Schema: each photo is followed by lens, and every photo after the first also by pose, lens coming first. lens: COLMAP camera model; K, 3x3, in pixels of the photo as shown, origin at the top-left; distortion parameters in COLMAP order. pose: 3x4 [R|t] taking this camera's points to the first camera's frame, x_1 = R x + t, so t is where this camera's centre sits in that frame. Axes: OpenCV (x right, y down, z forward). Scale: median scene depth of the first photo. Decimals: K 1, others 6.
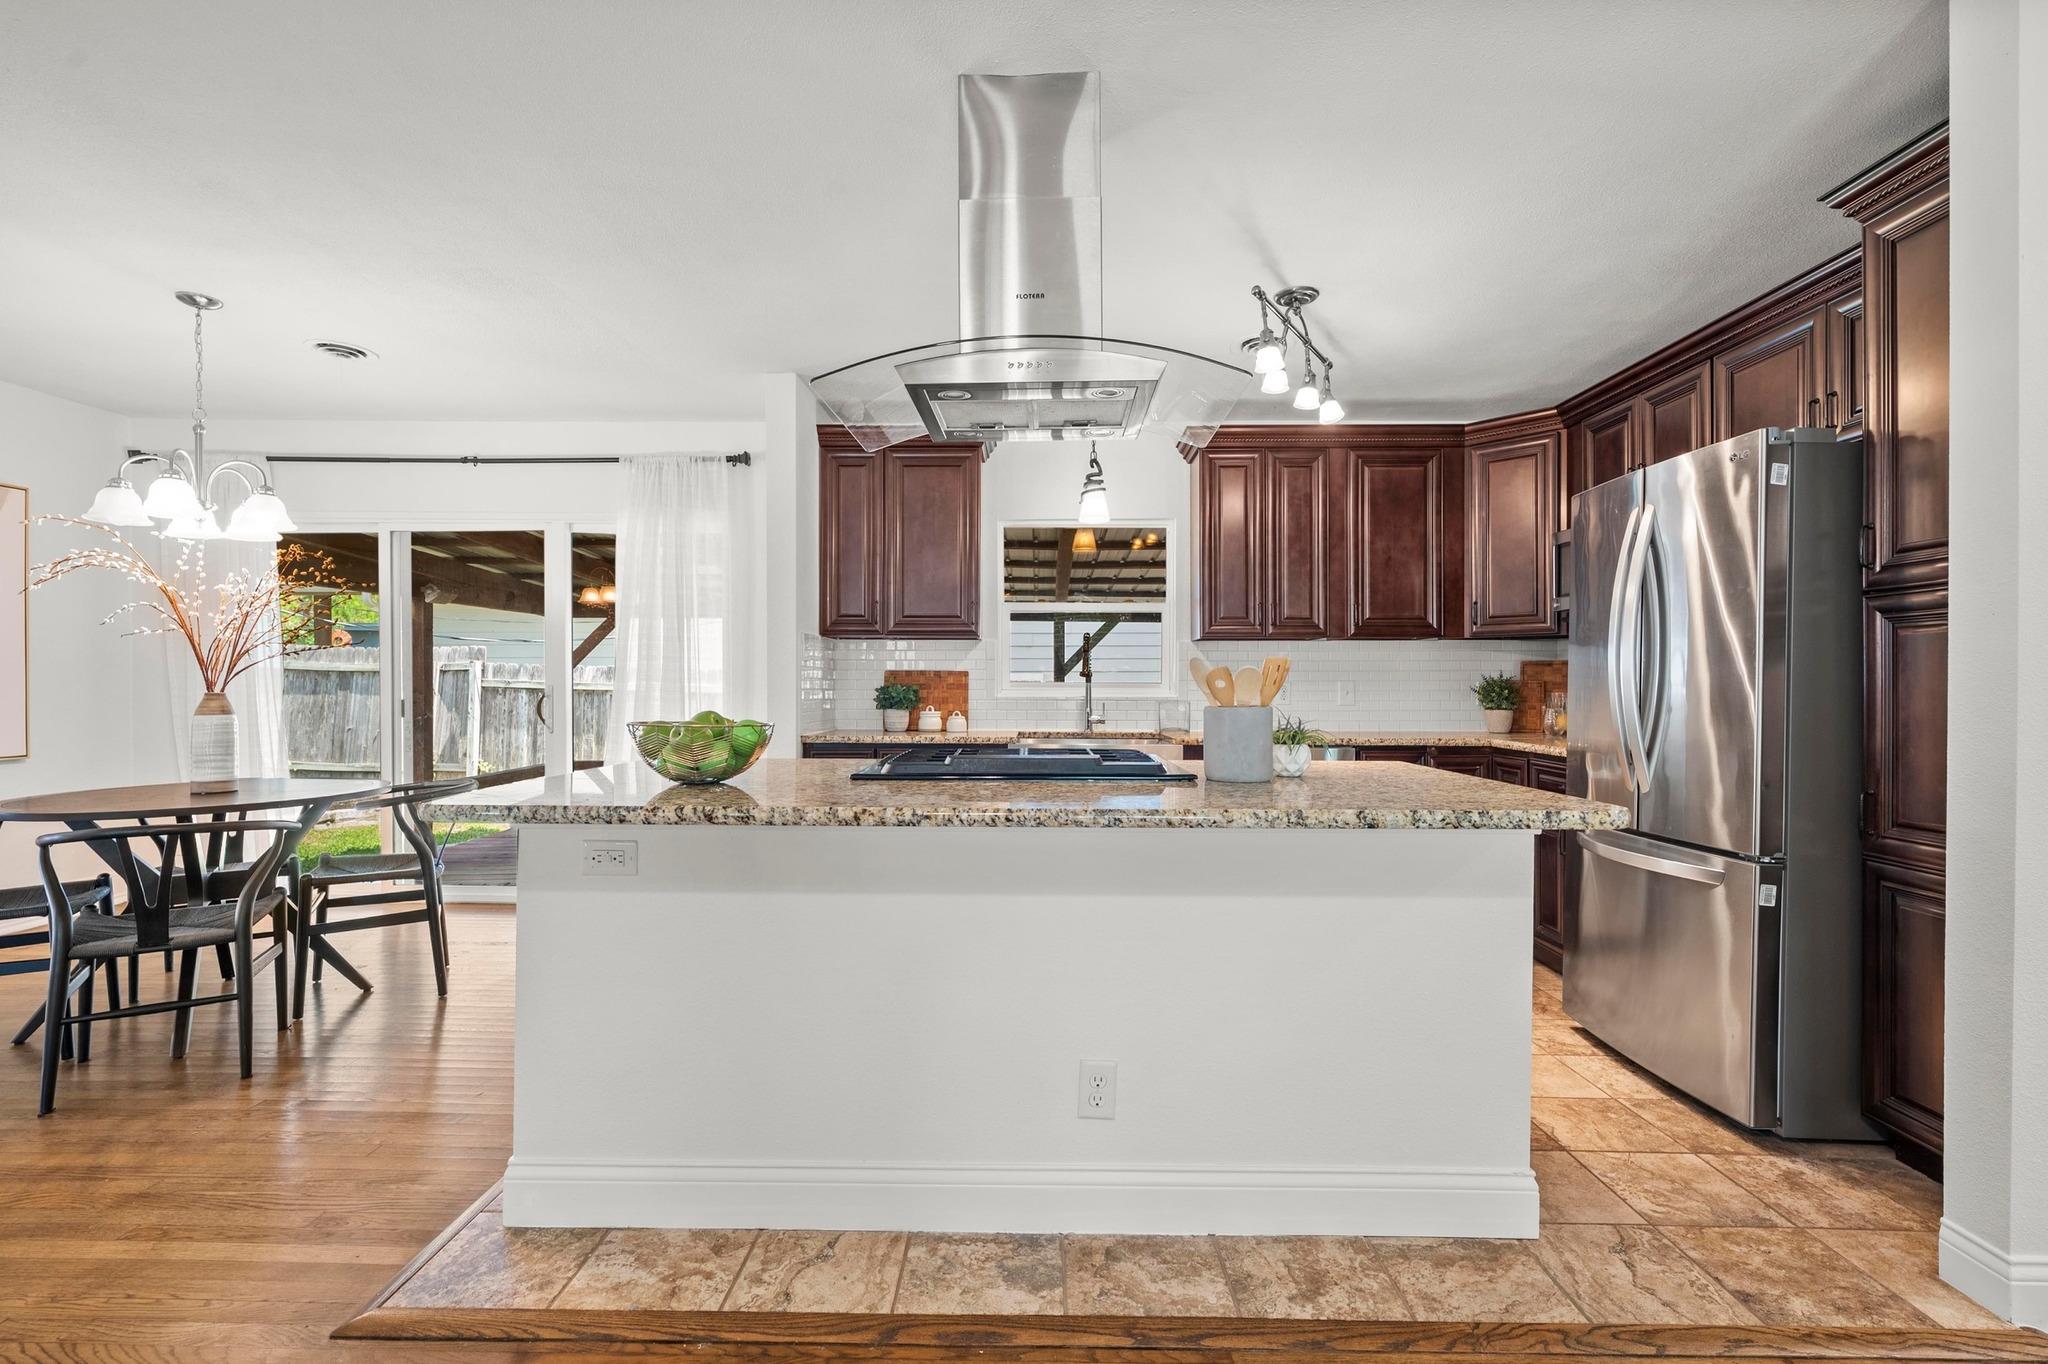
lens RADIAL K [[923.1, 0, 1024.0], [0, 923.1, 682.0], [0, 0, 1]] dist [-0.002262, -0.000048]
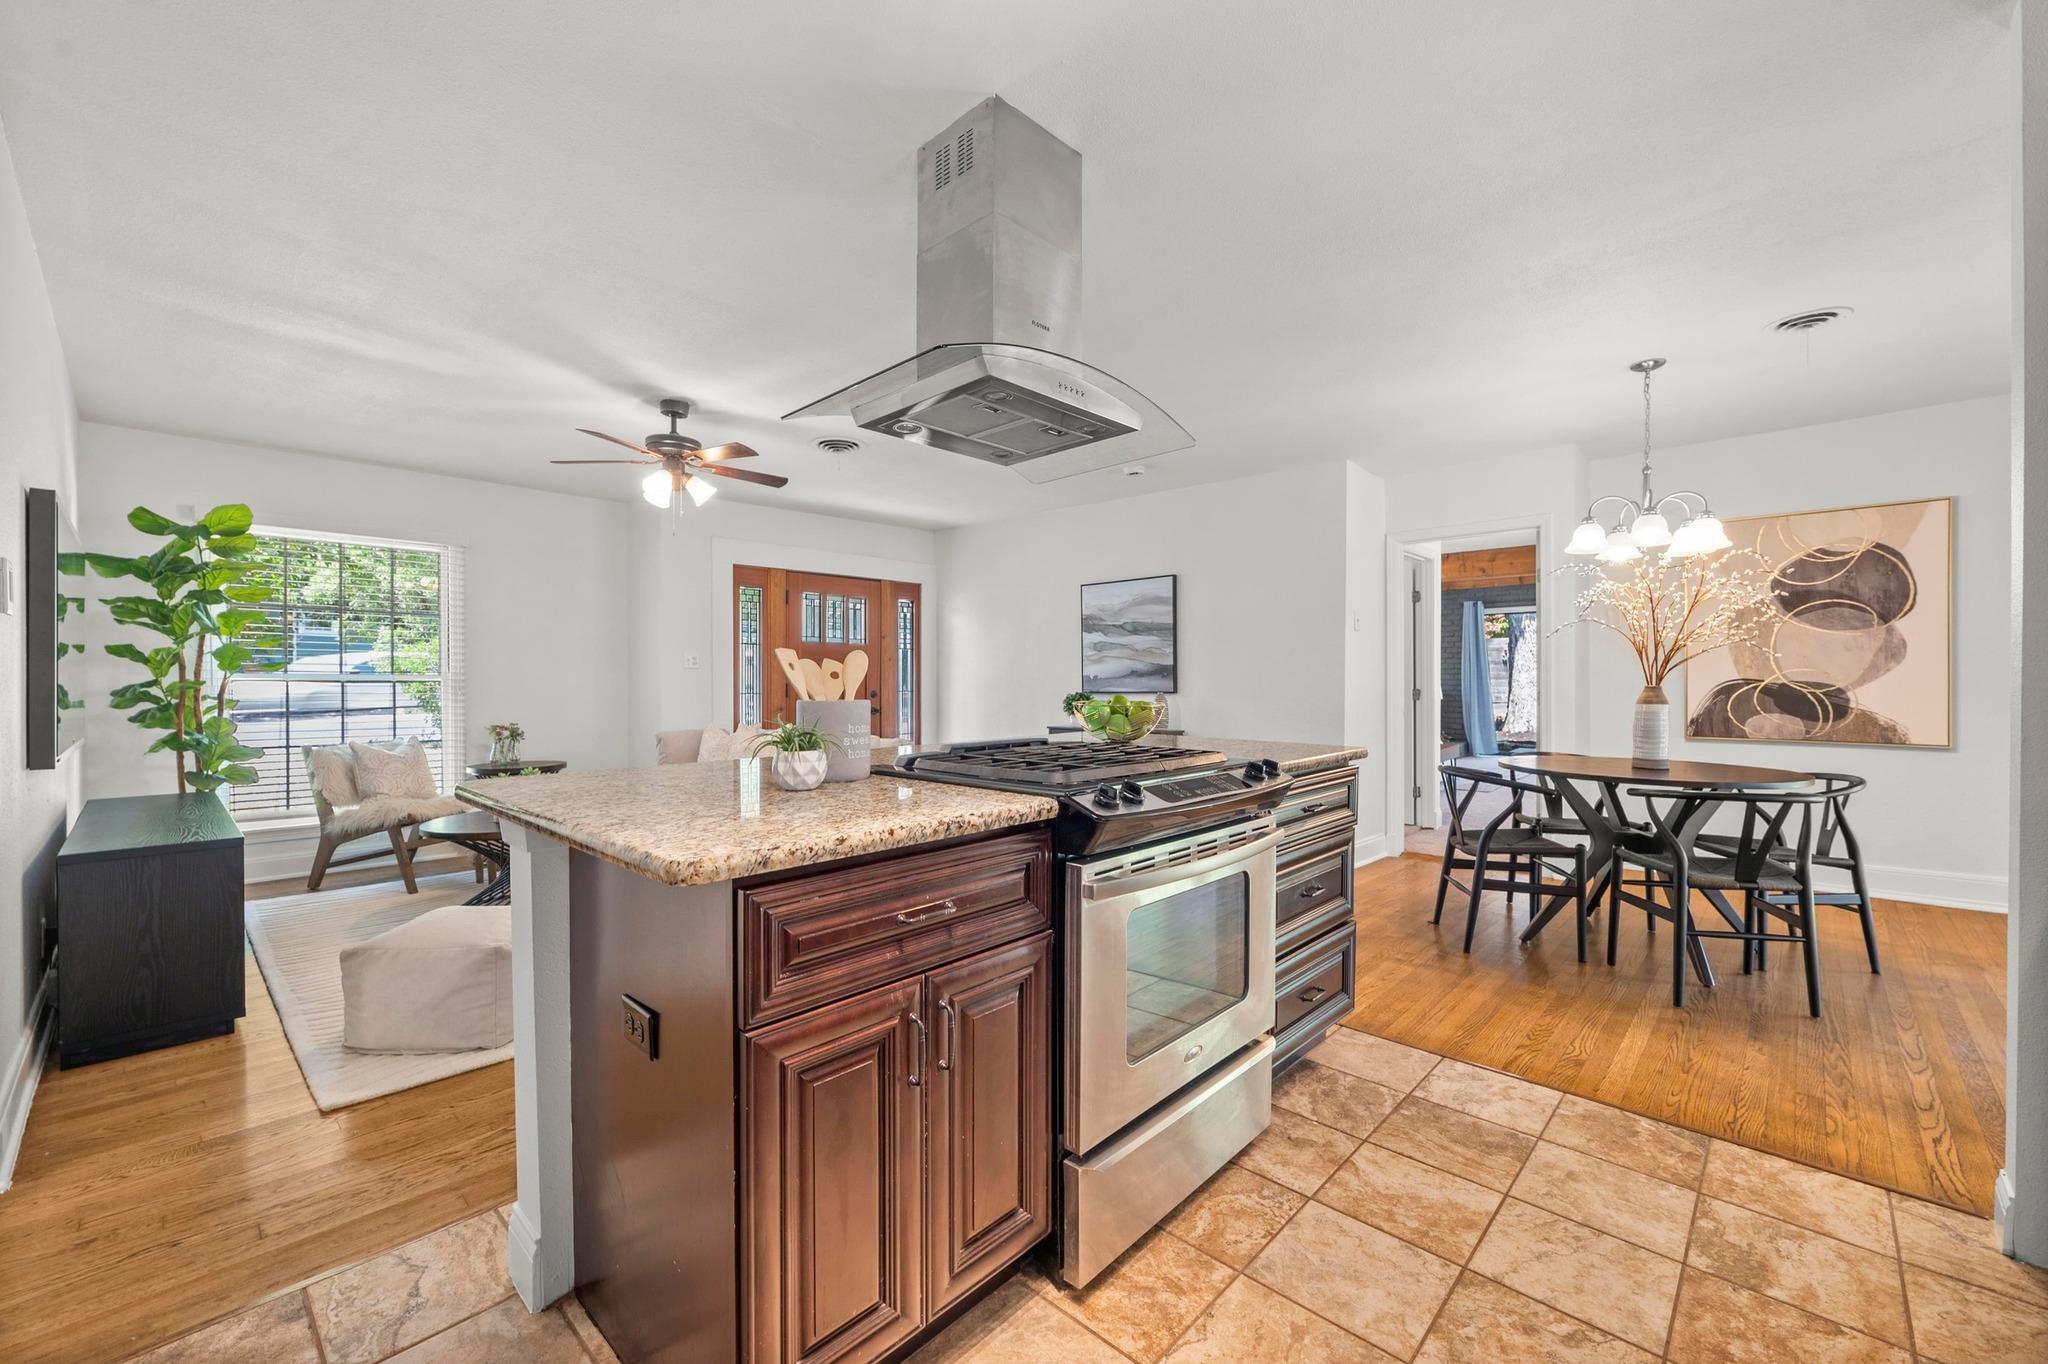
lens RADIAL K [[828.9, 0, 1019.6], [0, 828.9, 684.5], [0, 0, 1]] dist [-0.003596, -0.000302]
pose [[-0.677935, 0.005534, -0.735101, 0.362347], [0.000042, 0.999972, 0.007489, 0.001032], [0.735122, 0.005047, -0.677916, 0.858014]]
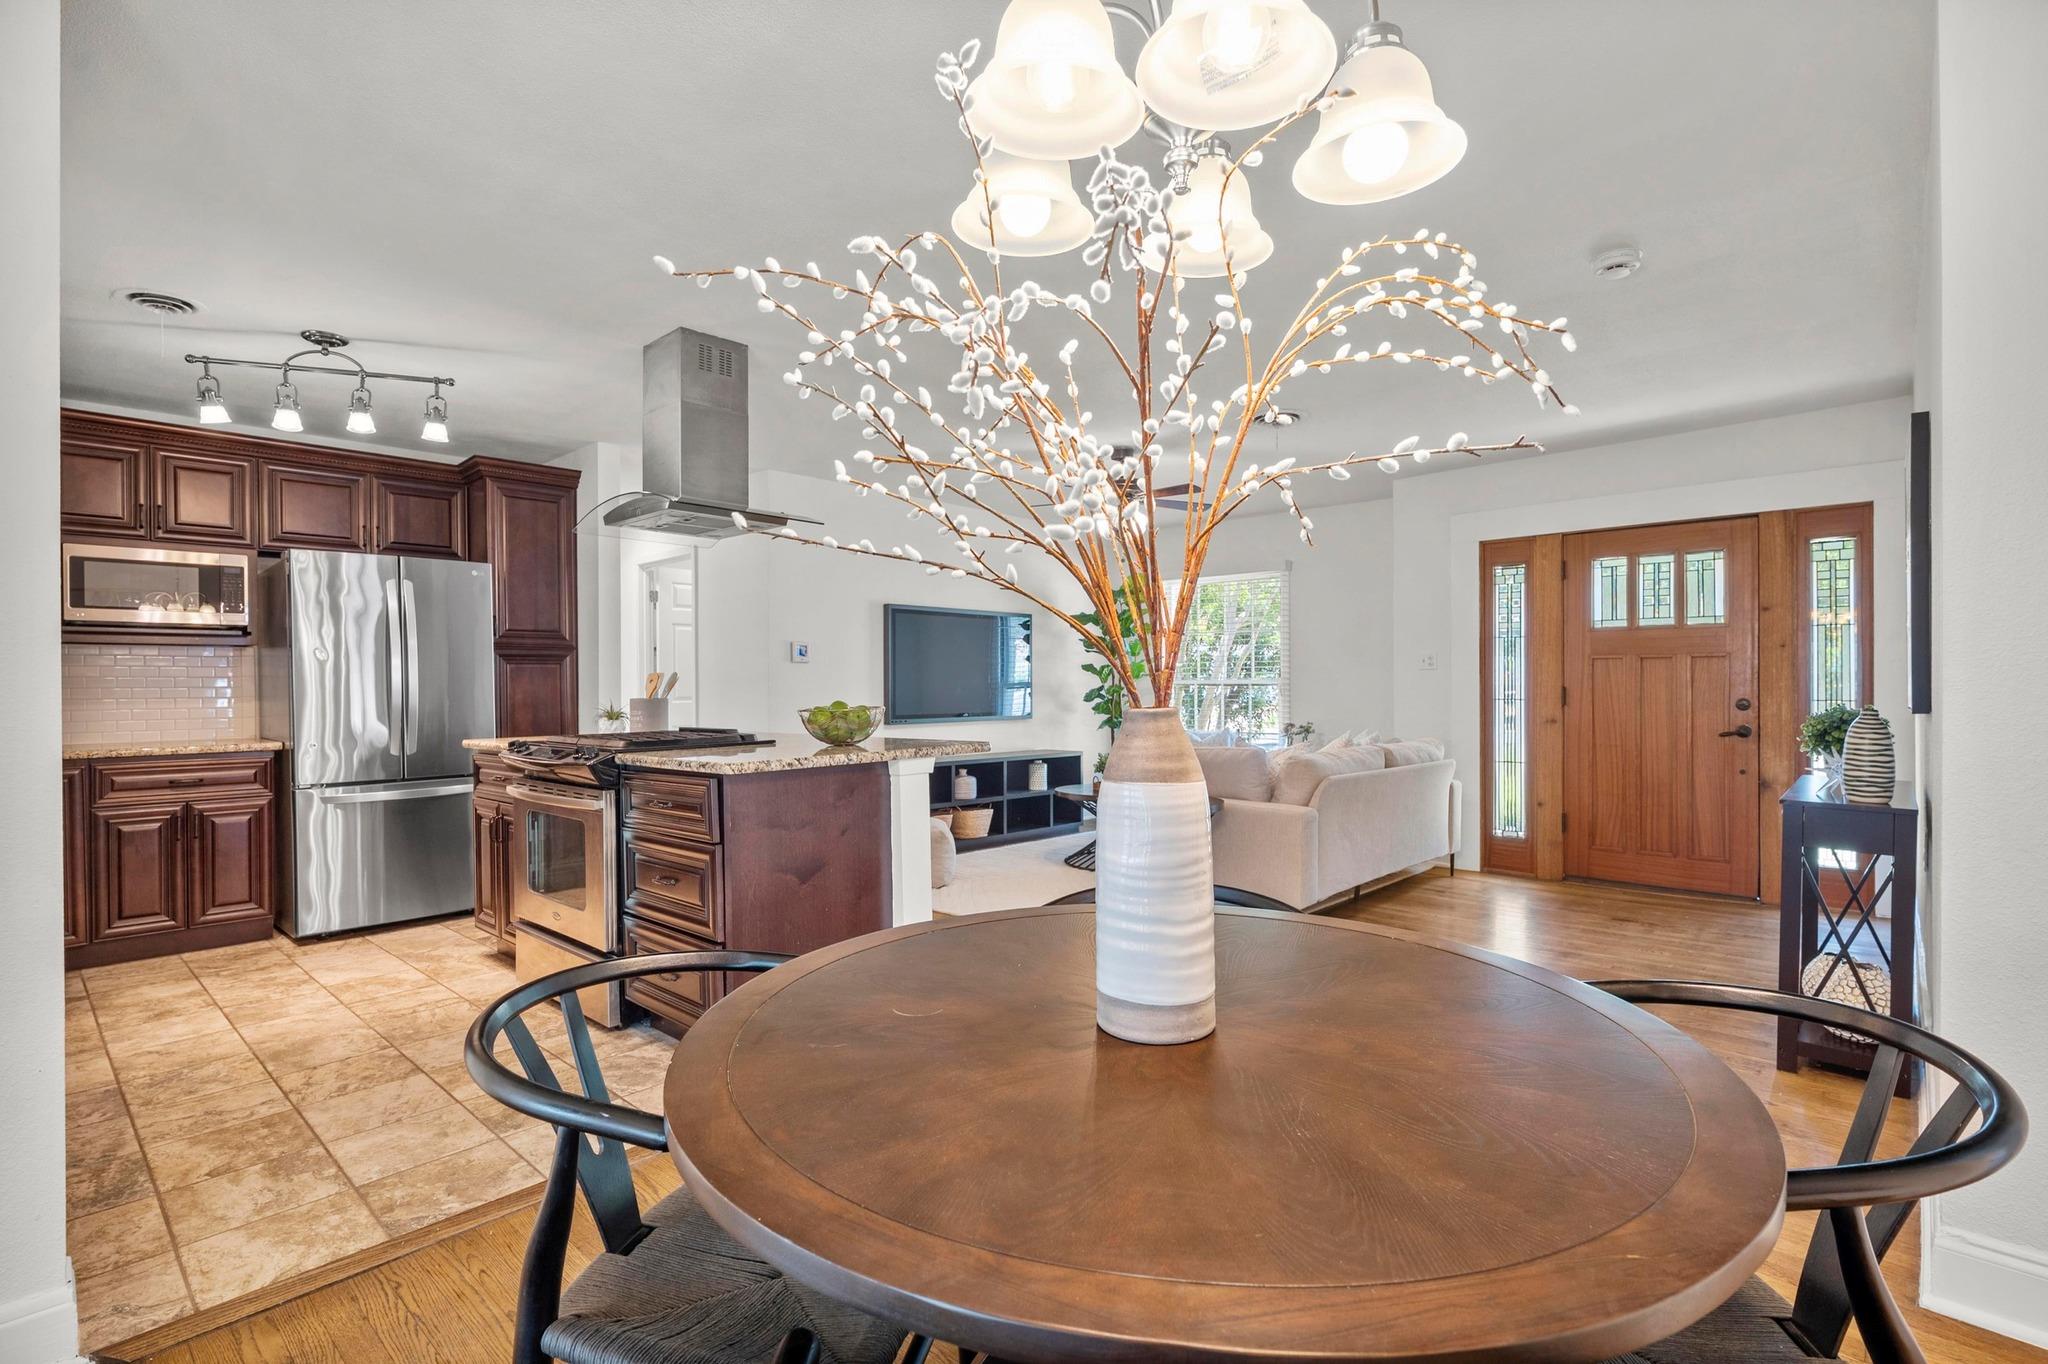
lens RADIAL K [[952.1, 0, 1021.4], [0, 952.1, 685.3], [0, 0, 1]] dist [-0.001253, -0.000153]
pose [[-0.744750, 0.005318, 0.667322, -0.809667], [0.007695, 0.999970, 0.000619, 0.002040], [-0.667299, 0.005596, -0.744769, 0.968600]]
